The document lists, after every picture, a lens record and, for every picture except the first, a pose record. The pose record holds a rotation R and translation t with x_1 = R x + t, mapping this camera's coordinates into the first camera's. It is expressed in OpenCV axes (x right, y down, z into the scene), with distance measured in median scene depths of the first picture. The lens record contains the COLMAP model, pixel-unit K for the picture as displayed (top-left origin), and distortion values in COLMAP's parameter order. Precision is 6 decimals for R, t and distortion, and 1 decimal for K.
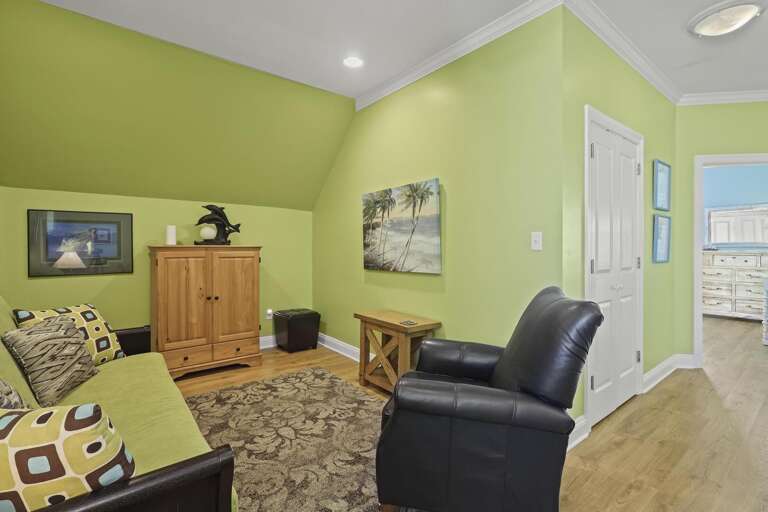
lens RADIAL K [[356.9, 0, 382.8], [0, 356.9, 249.7], [0, 0, 1]] dist [0.000573, -0.000280]
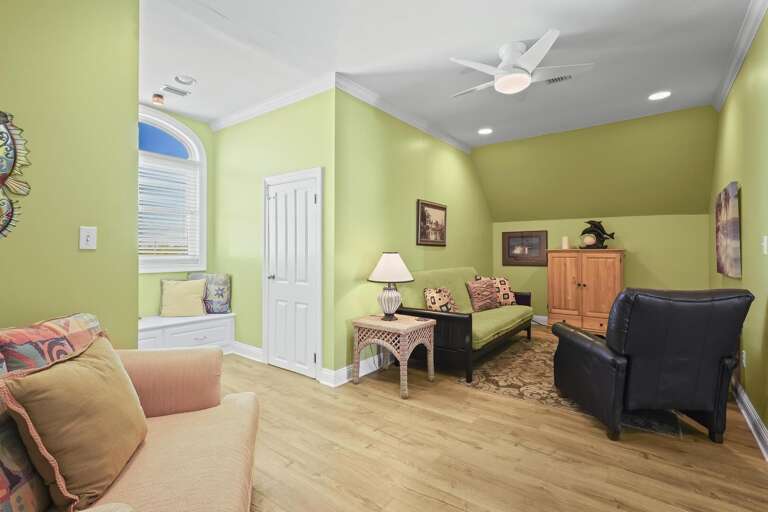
lens RADIAL K [[356.9, 0, 382.8], [0, 356.9, 249.7], [0, 0, 1]] dist [0.000573, -0.000280]
pose [[0.256045, -0.002652, -0.966661, 0.743396], [-0.003525, 0.999987, -0.003677, -0.002612], [0.966658, 0.004348, 0.256032, -0.175339]]
